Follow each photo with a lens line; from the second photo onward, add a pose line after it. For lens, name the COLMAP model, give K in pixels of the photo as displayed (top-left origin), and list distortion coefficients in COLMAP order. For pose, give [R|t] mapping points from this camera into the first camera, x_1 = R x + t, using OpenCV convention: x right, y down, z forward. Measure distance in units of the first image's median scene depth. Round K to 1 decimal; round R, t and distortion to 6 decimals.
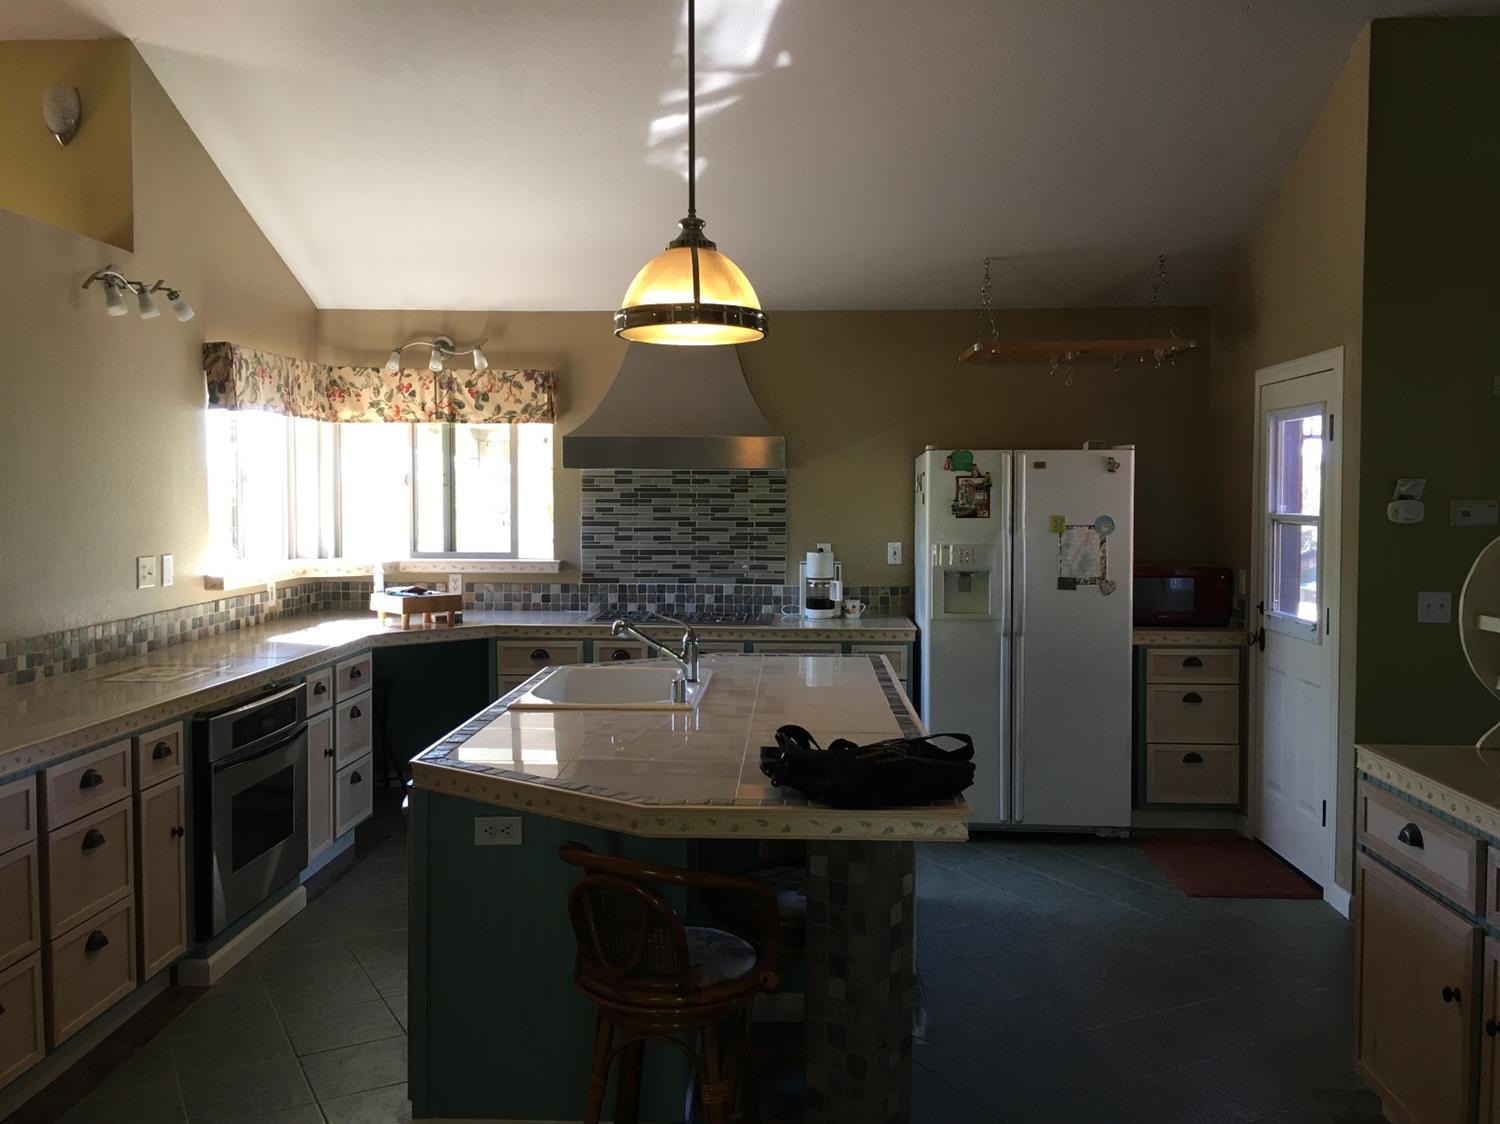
lens RADIAL K [[1270.9, 0, 739.4], [0, 1270.9, 547.6], [0, 0, 1]] dist [0.075572, -0.103052]
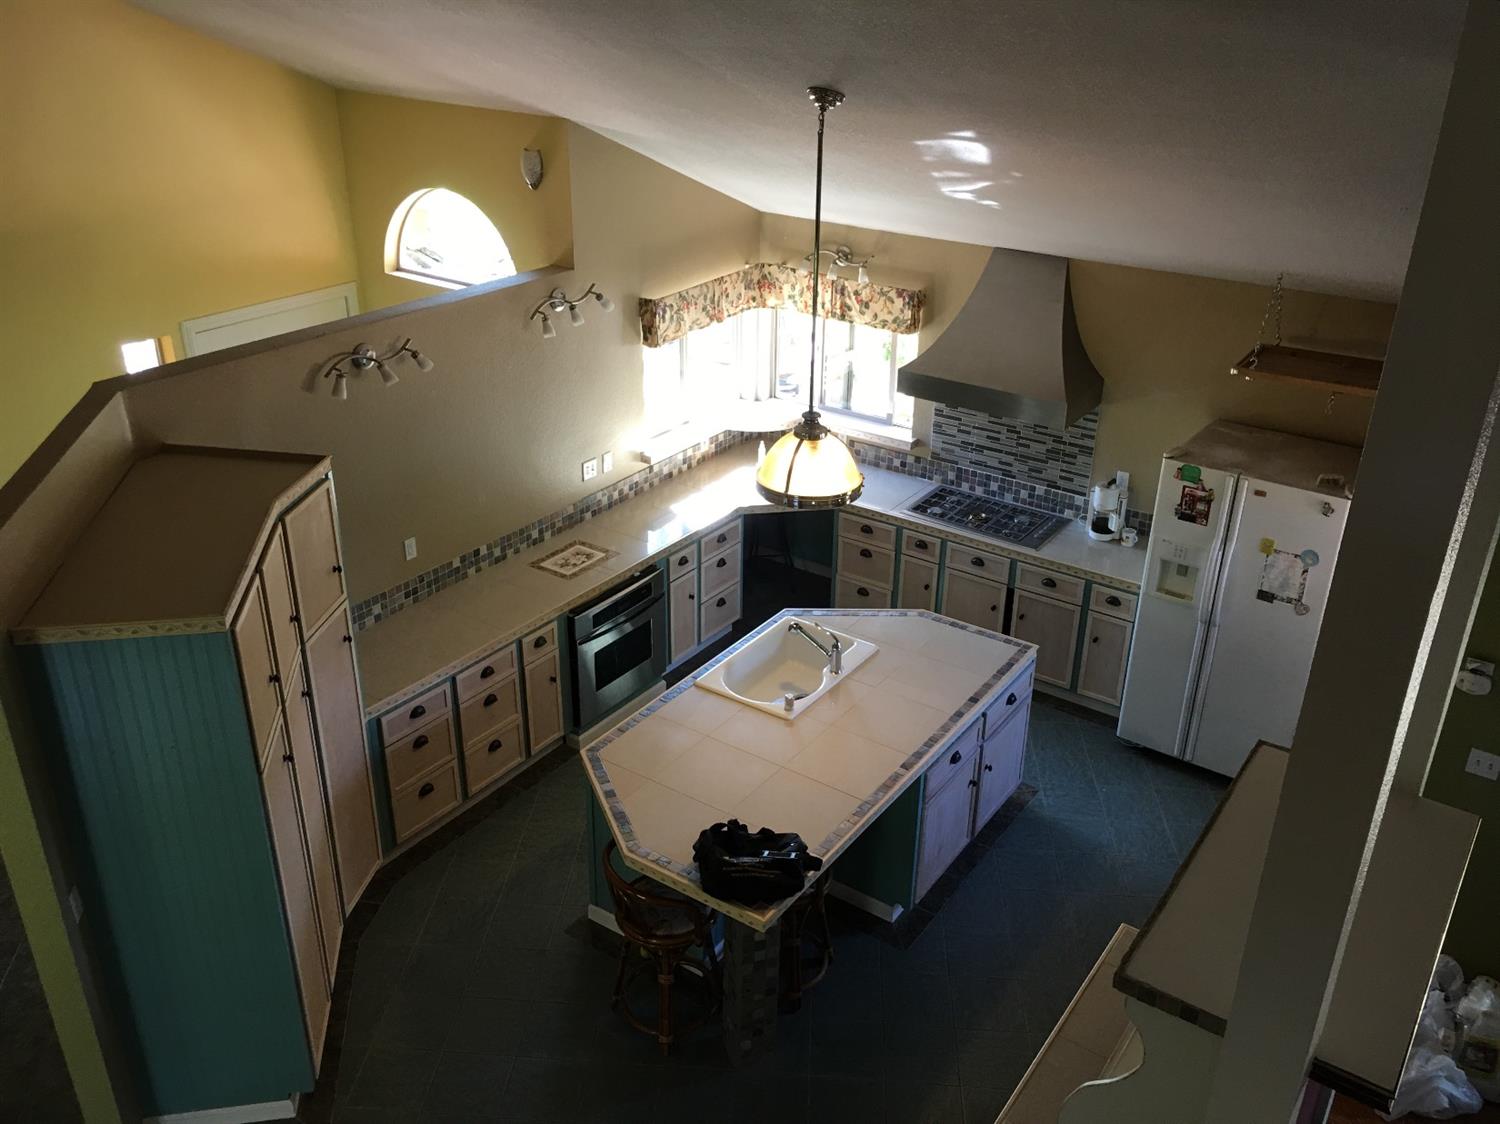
lens RADIAL K [[1270.9, 0, 745.4], [0, 1270.9, 554.5], [0, 0, 1]] dist [0.075572, -0.103052]
pose [[0.844415, 0.238071, -0.479880, 0.395641], [-0.032065, 0.916675, 0.398345, -0.433718], [0.534729, -0.320981, 0.781688, -0.117962]]
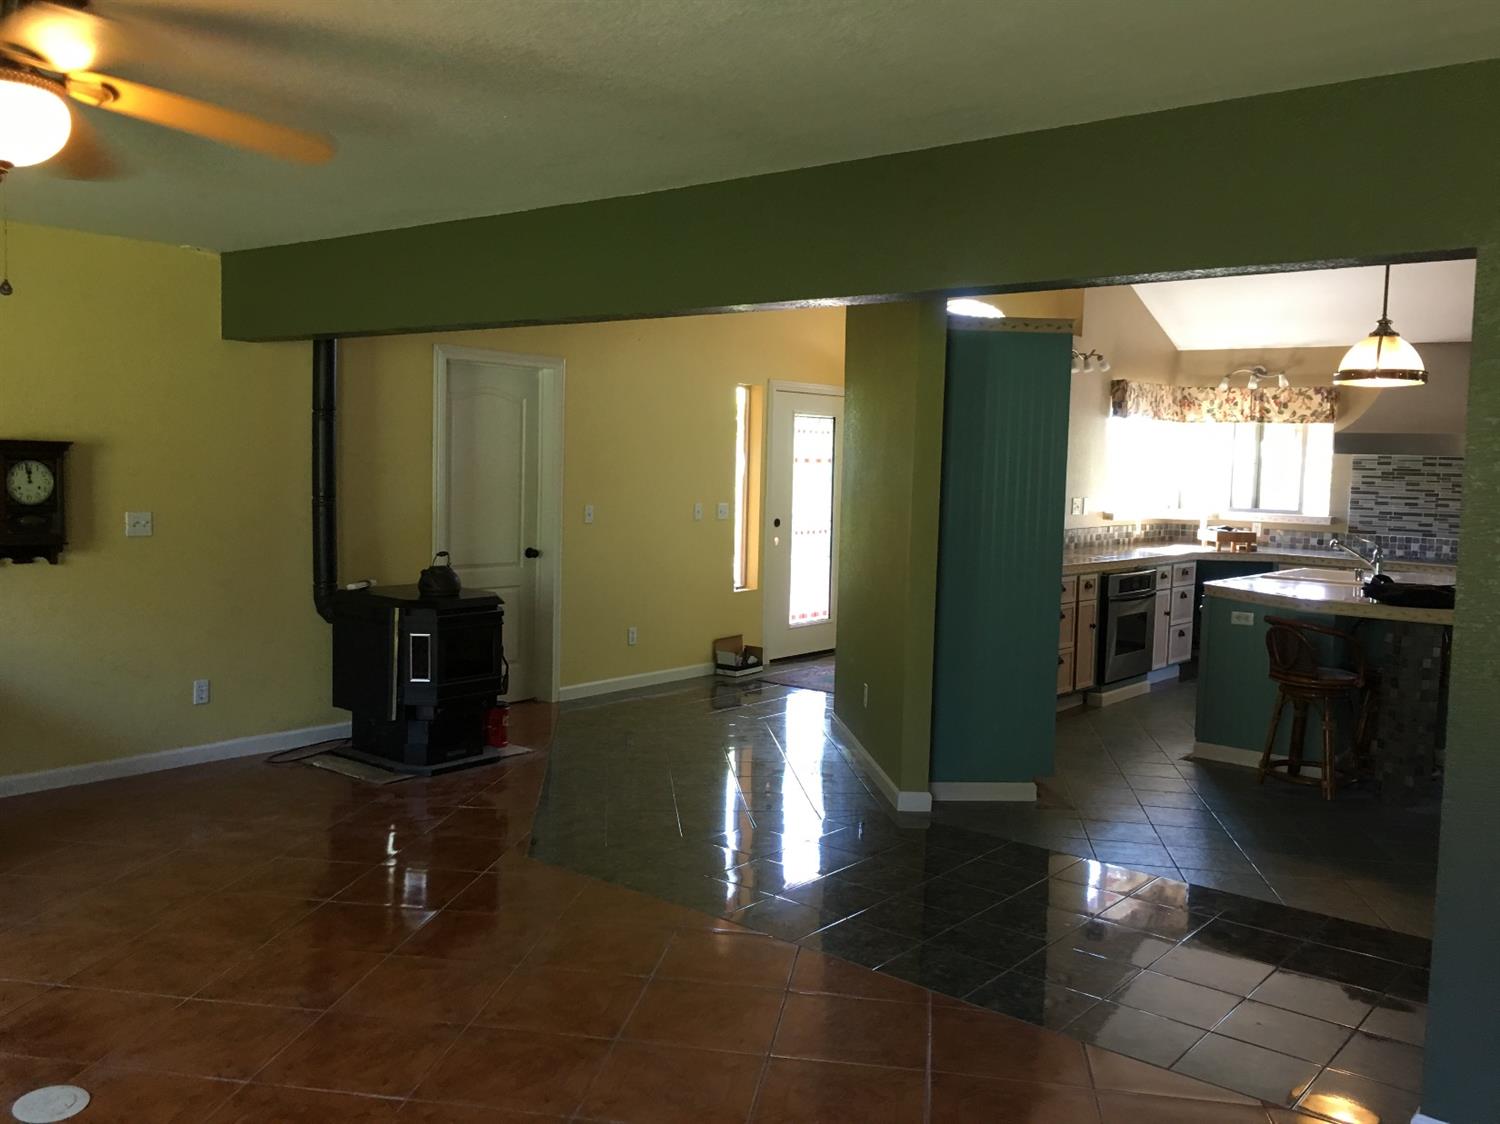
lens RADIAL K [[1270.9, 0, 750.5], [0, 1270.9, 548.5], [0, 0, 1]] dist [0.075572, -0.103052]
pose [[0.805467, 0.062271, -0.589360, 0.221275], [-0.052929, 0.998049, 0.033116, 0.037858], [0.590273, 0.004520, 0.807191, -0.672318]]
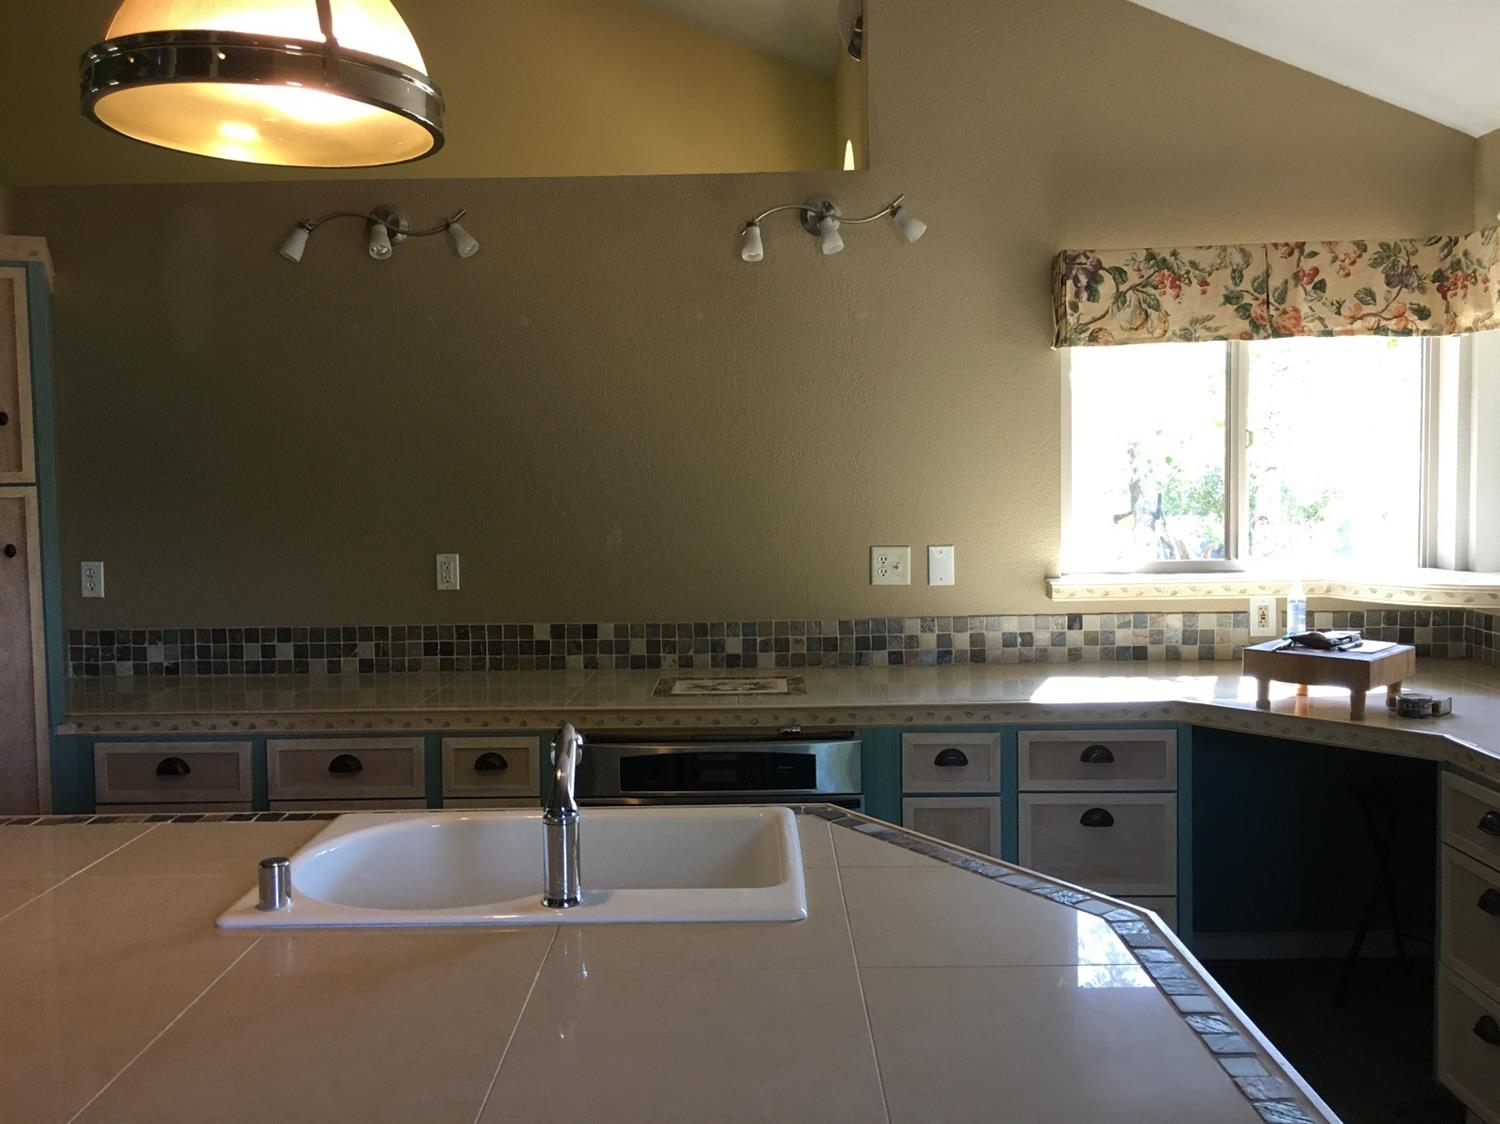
lens RADIAL K [[1270.9, 0, 747.0], [0, 1270.9, 546.2], [0, 0, 1]] dist [0.075572, -0.103052]
pose [[0.037535, 0.060644, -0.997453, 0.285574], [-0.027098, 0.997852, 0.059649, -0.032882], [0.998928, 0.024790, 0.039098, 0.751360]]
